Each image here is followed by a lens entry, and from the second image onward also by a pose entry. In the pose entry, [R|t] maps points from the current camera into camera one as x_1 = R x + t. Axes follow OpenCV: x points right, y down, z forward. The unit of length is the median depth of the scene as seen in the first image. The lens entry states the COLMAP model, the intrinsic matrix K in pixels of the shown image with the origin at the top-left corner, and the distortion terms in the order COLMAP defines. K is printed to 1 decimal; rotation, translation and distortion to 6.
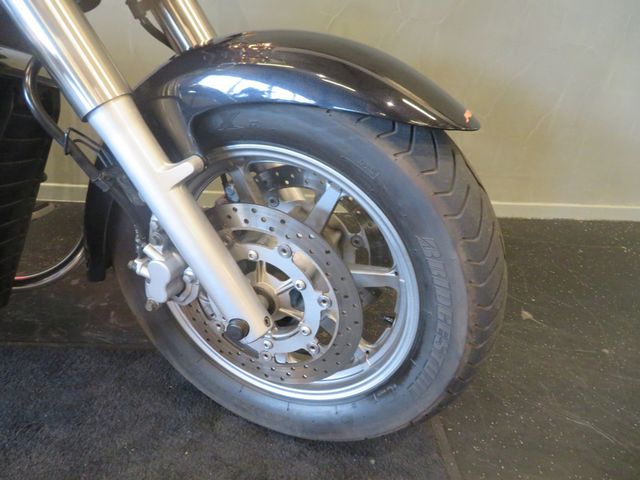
lens RADIAL K [[460.7, 0, 320.1], [0, 460.7, 240.0], [0, 0, 1]] dist [-0.020020, 0.017115]
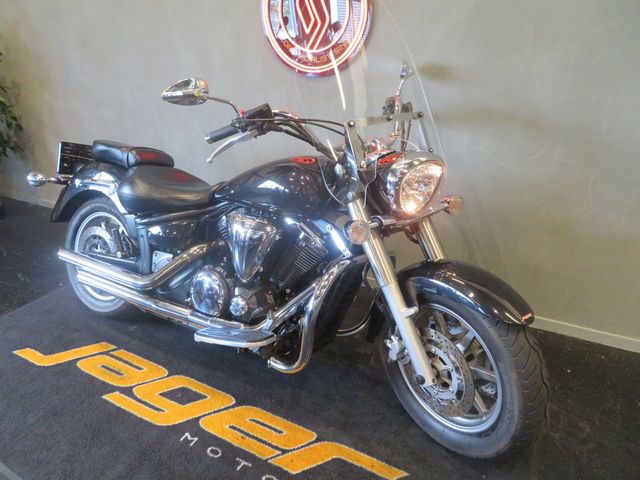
lens RADIAL K [[460.7, 0, 317.7], [0, 460.7, 239.7], [0, 0, 1]] dist [-0.020020, 0.017115]
pose [[0.830305, 0.131850, -0.541489, 0.539346], [-0.203394, 0.976284, -0.074159, -0.218911], [0.518869, 0.171710, 0.837431, -1.318261]]
